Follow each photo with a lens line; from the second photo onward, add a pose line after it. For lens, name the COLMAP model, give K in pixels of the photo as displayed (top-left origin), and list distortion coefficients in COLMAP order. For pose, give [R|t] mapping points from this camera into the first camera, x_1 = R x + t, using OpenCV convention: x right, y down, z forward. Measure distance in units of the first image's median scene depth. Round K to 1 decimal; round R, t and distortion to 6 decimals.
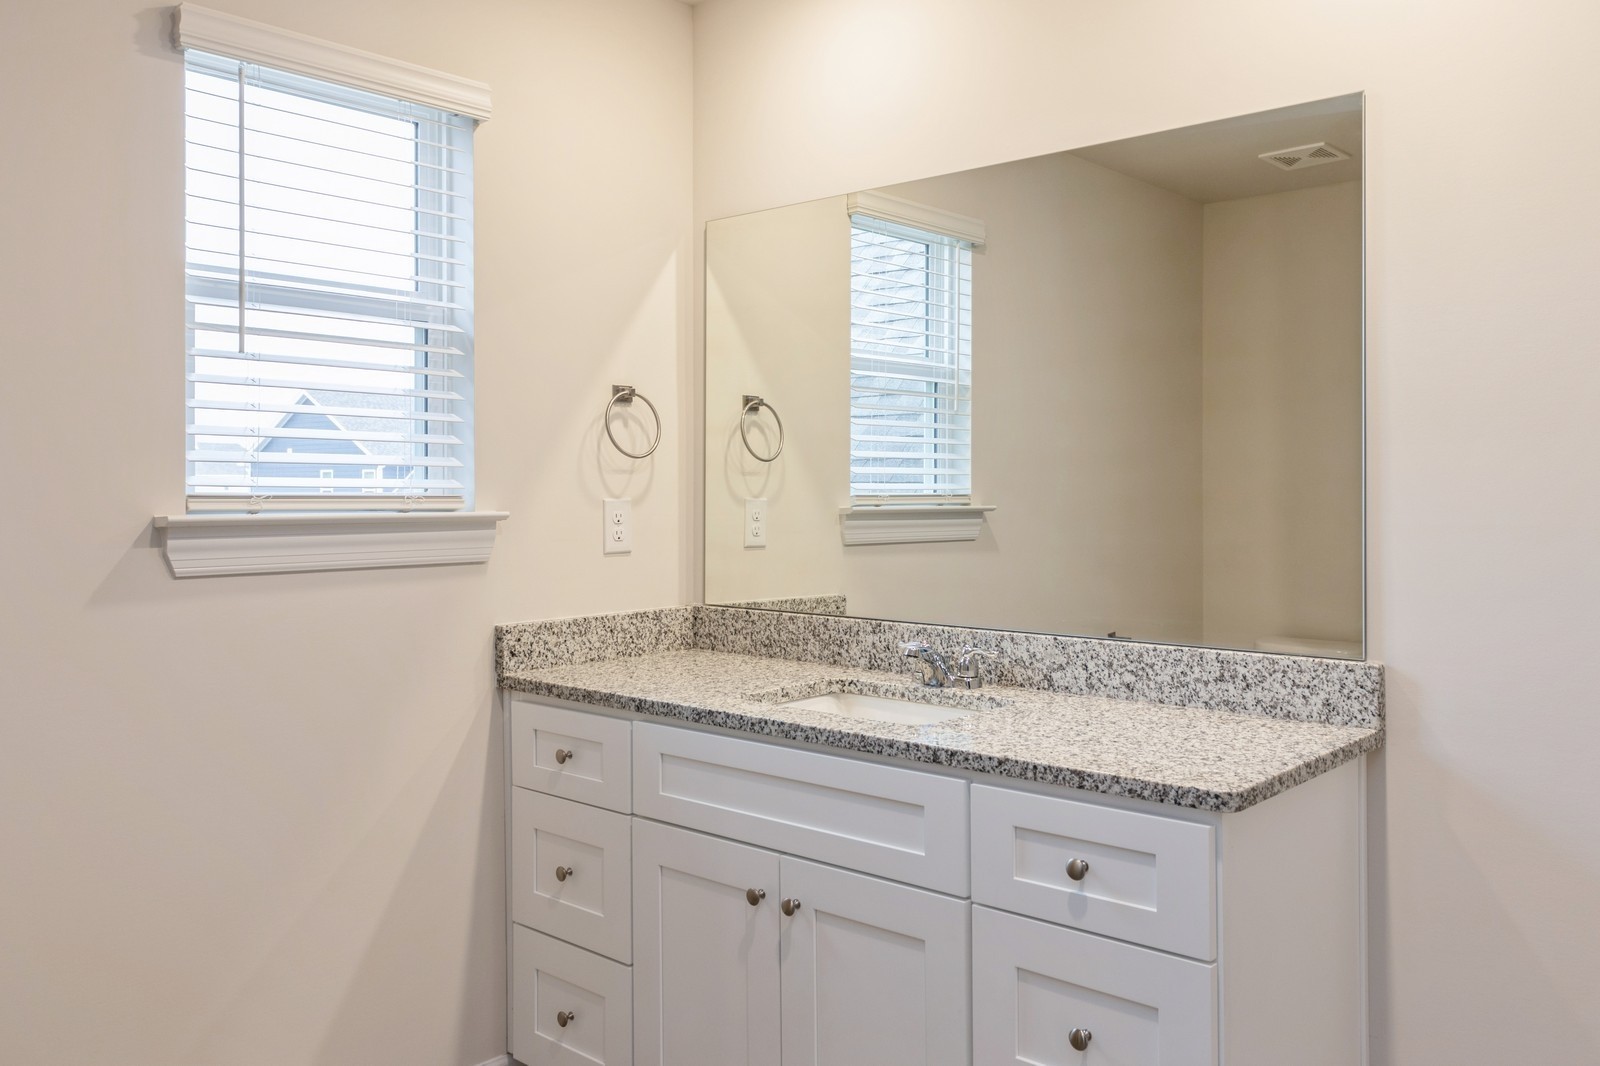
lens RADIAL K [[1291.9, 0, 805.1], [0, 1291.9, 527.2], [0, 0, 1]] dist [0.022770, -0.021648]
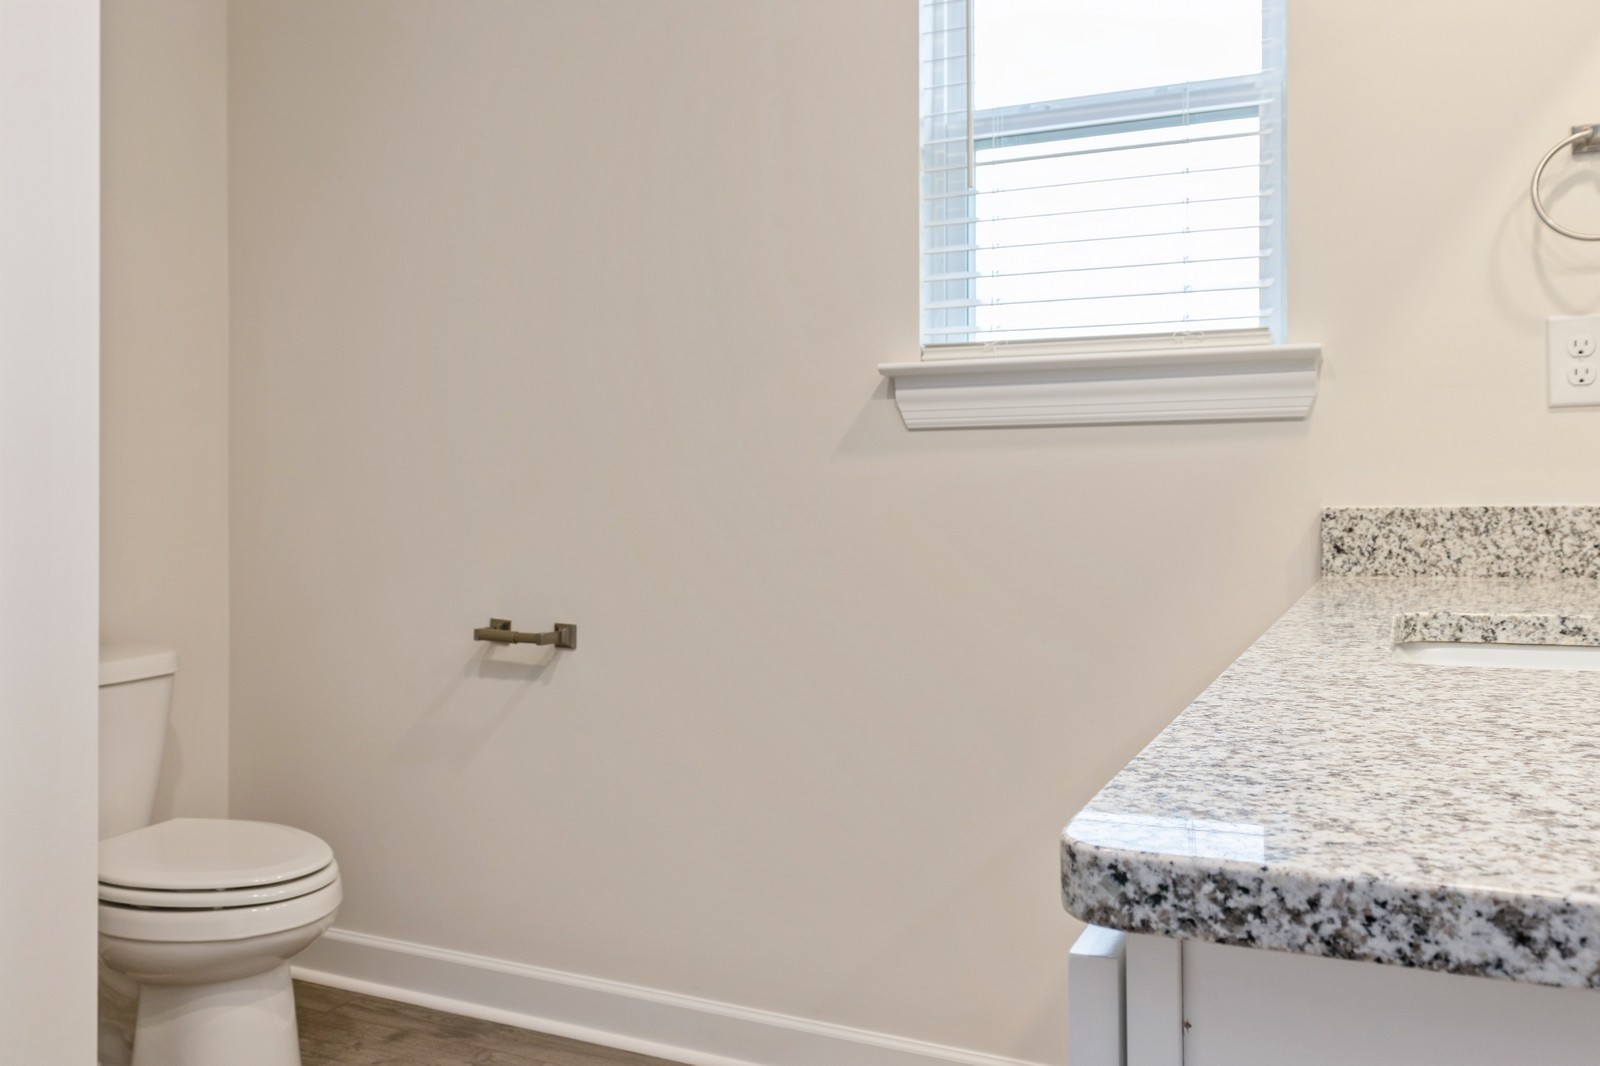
lens RADIAL K [[1291.9, 0, 803.1], [0, 1291.9, 527.0], [0, 0, 1]] dist [0.022770, -0.021648]
pose [[0.312213, 0.026357, -0.949646, 0.336629], [-0.019388, 0.999584, 0.021369, 0.074747], [0.949814, 0.011740, 0.312594, 0.495682]]
